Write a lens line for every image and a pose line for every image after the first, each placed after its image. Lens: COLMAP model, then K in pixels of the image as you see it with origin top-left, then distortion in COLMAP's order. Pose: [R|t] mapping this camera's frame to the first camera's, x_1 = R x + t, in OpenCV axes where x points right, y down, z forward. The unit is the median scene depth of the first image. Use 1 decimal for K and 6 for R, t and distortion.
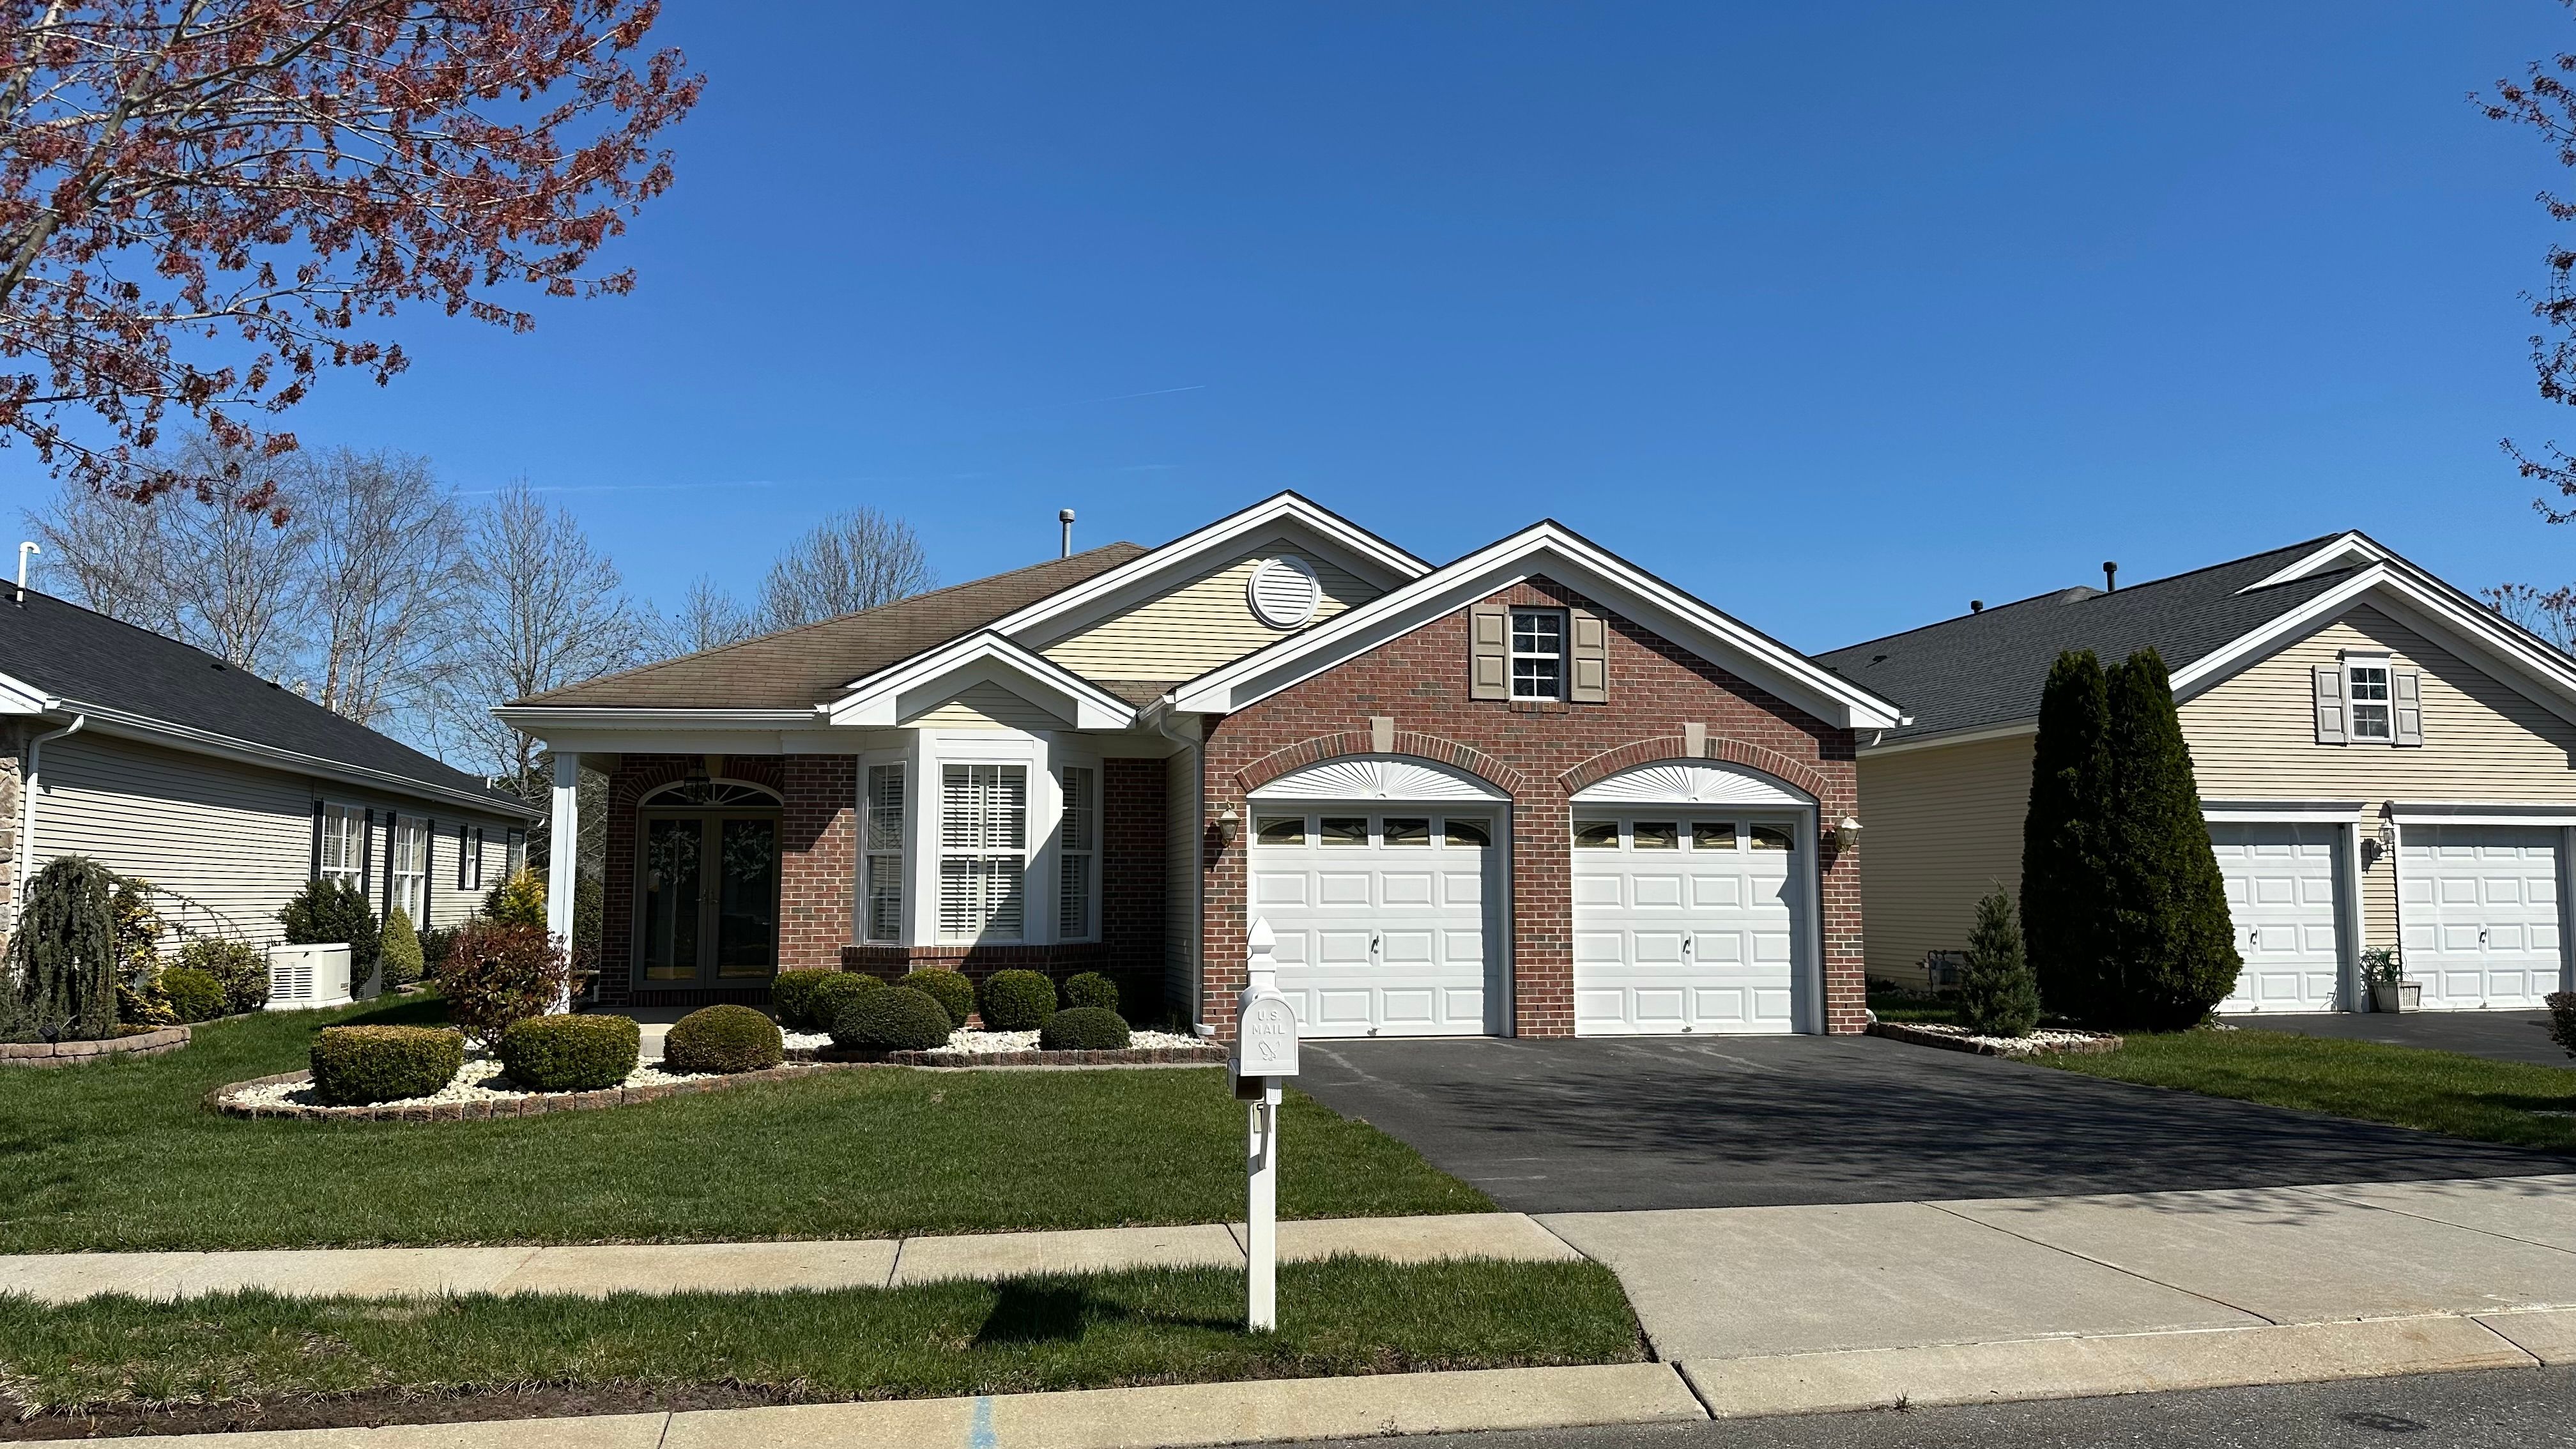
lens RADIAL K [[1765.1, 0, 1303.3], [0, 1765.1, 734.2], [0, 0, 1]] dist [0.131600, -0.187870]
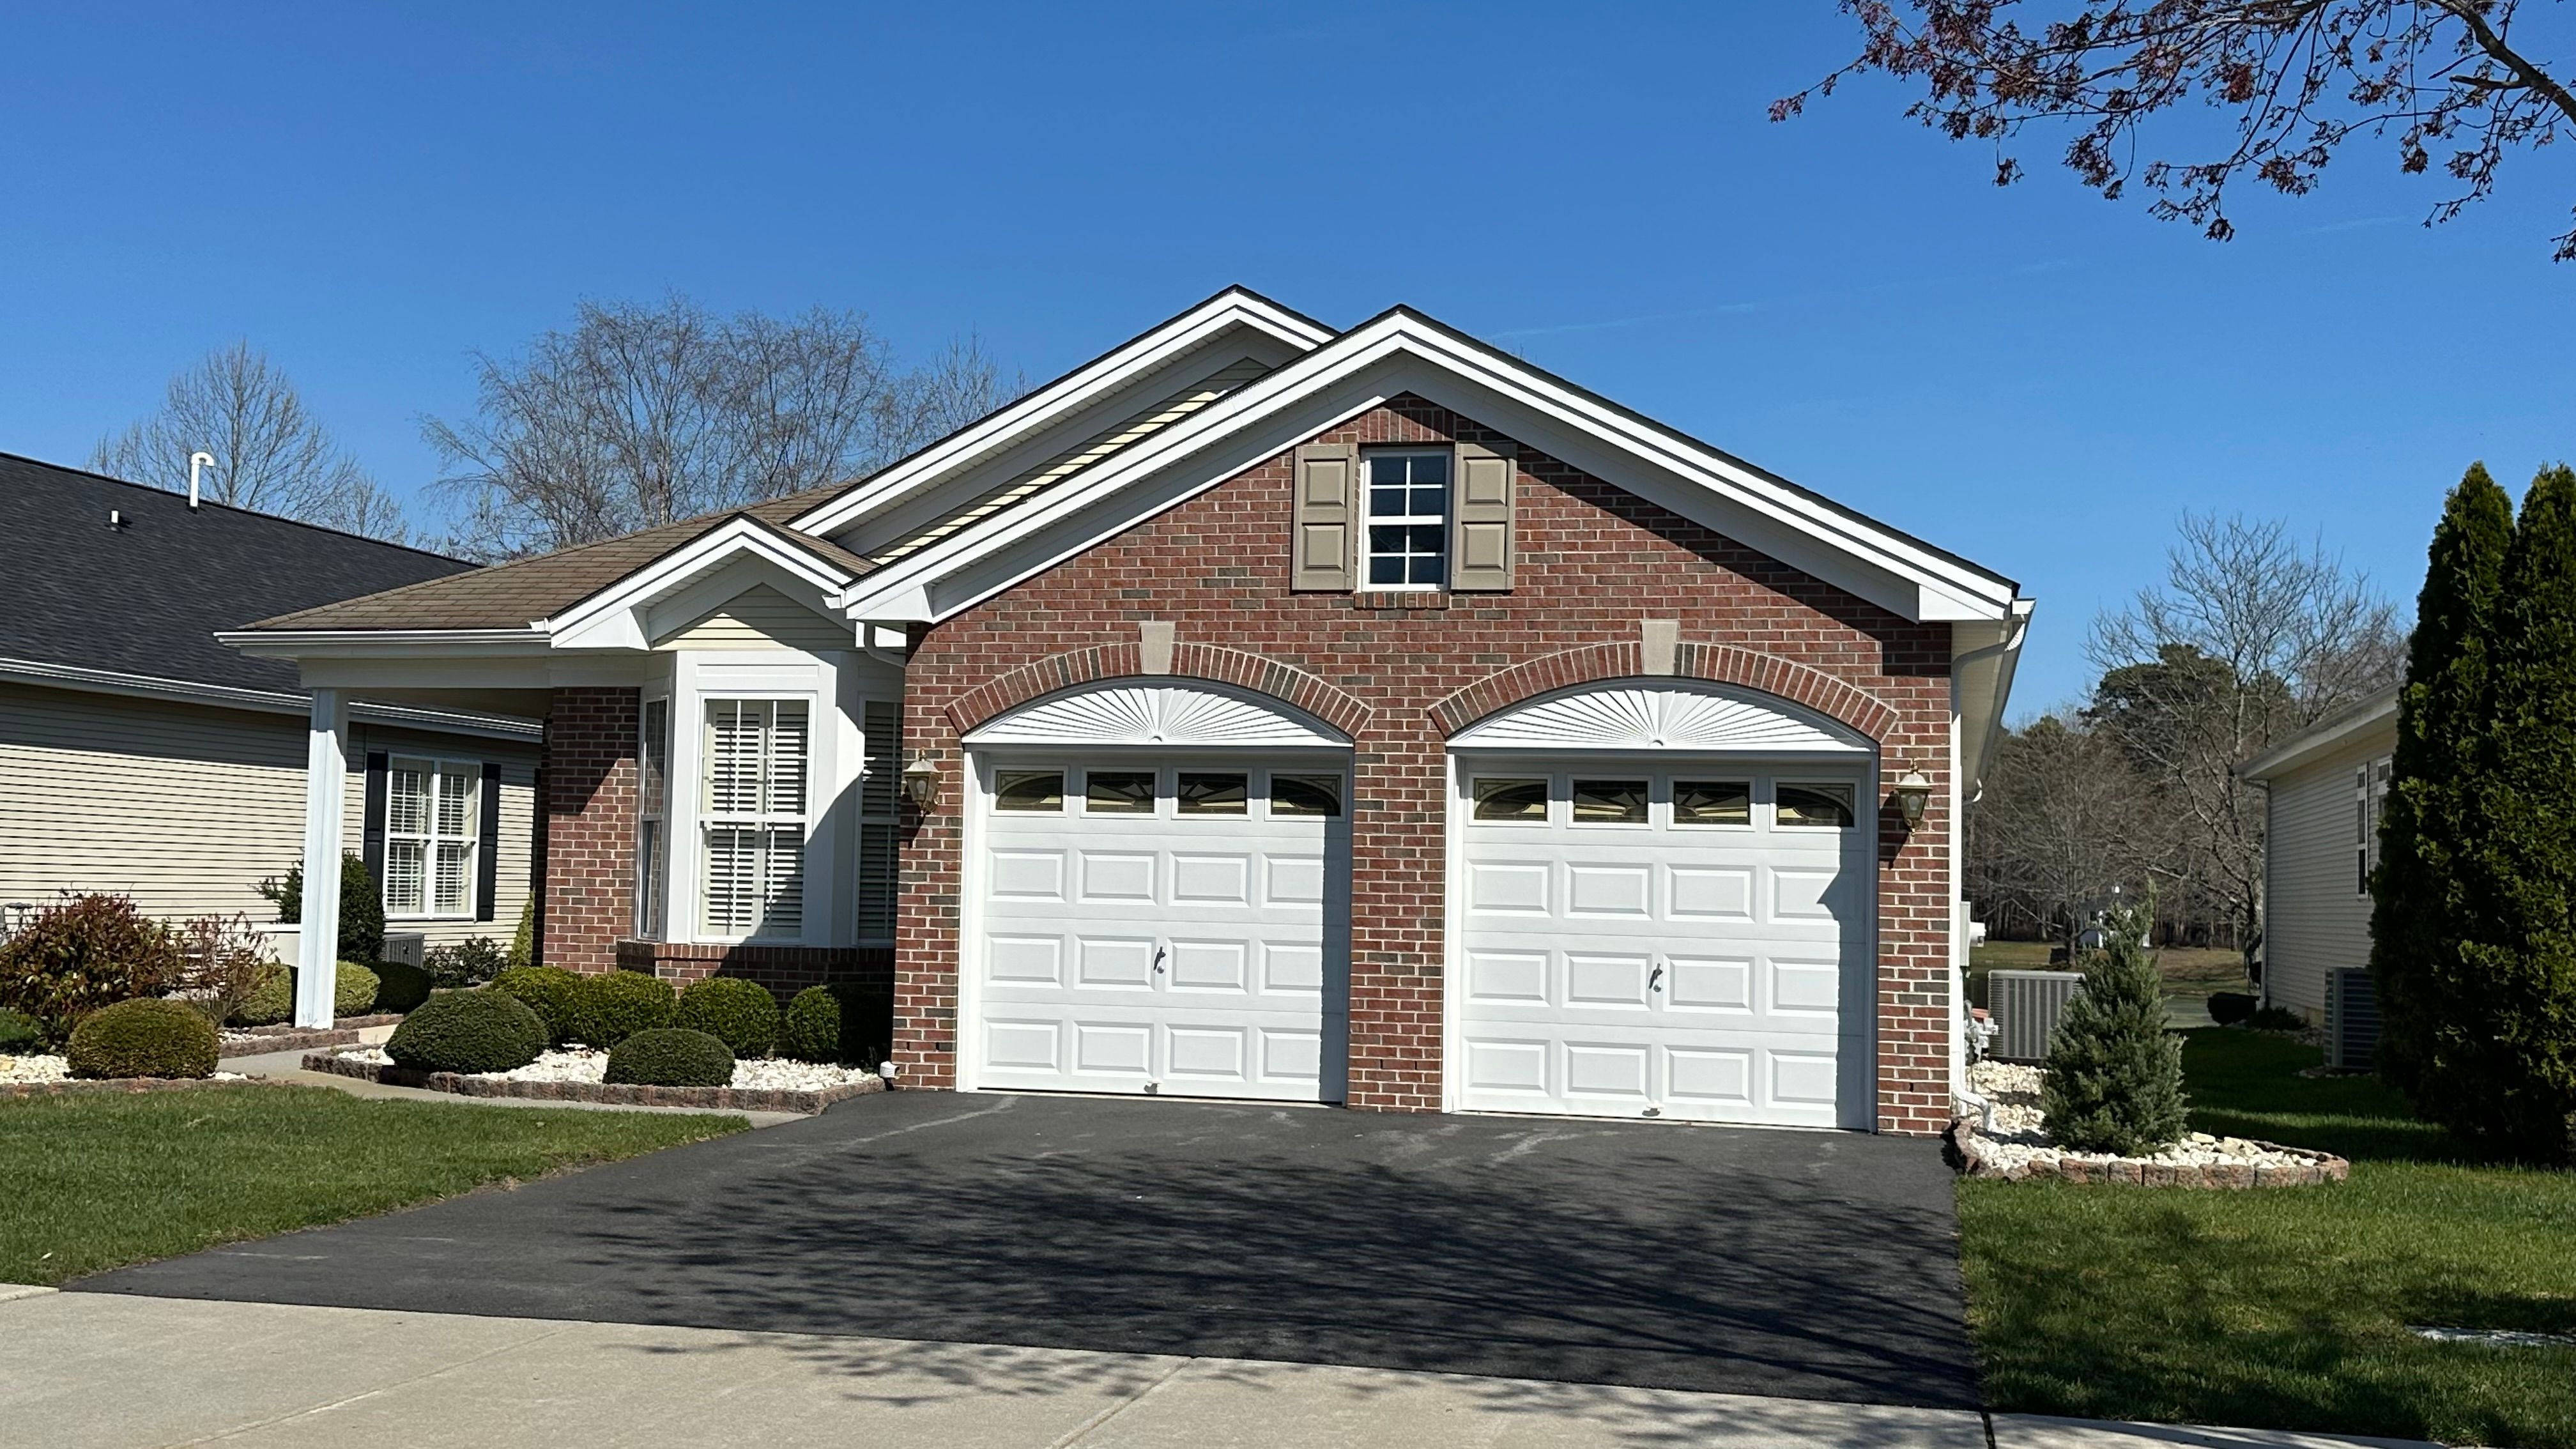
lens RADIAL K [[2638.4, 0, 1286.8], [0, 2638.4, 759.9], [0, 0, 1]] dist [0.091940, -0.002898]
pose [[0.898920, -0.000052, -0.438112, 0.507893], [0.015830, 0.999351, 0.032361, 0.010616], [0.437826, -0.036026, 0.898338, 0.116337]]
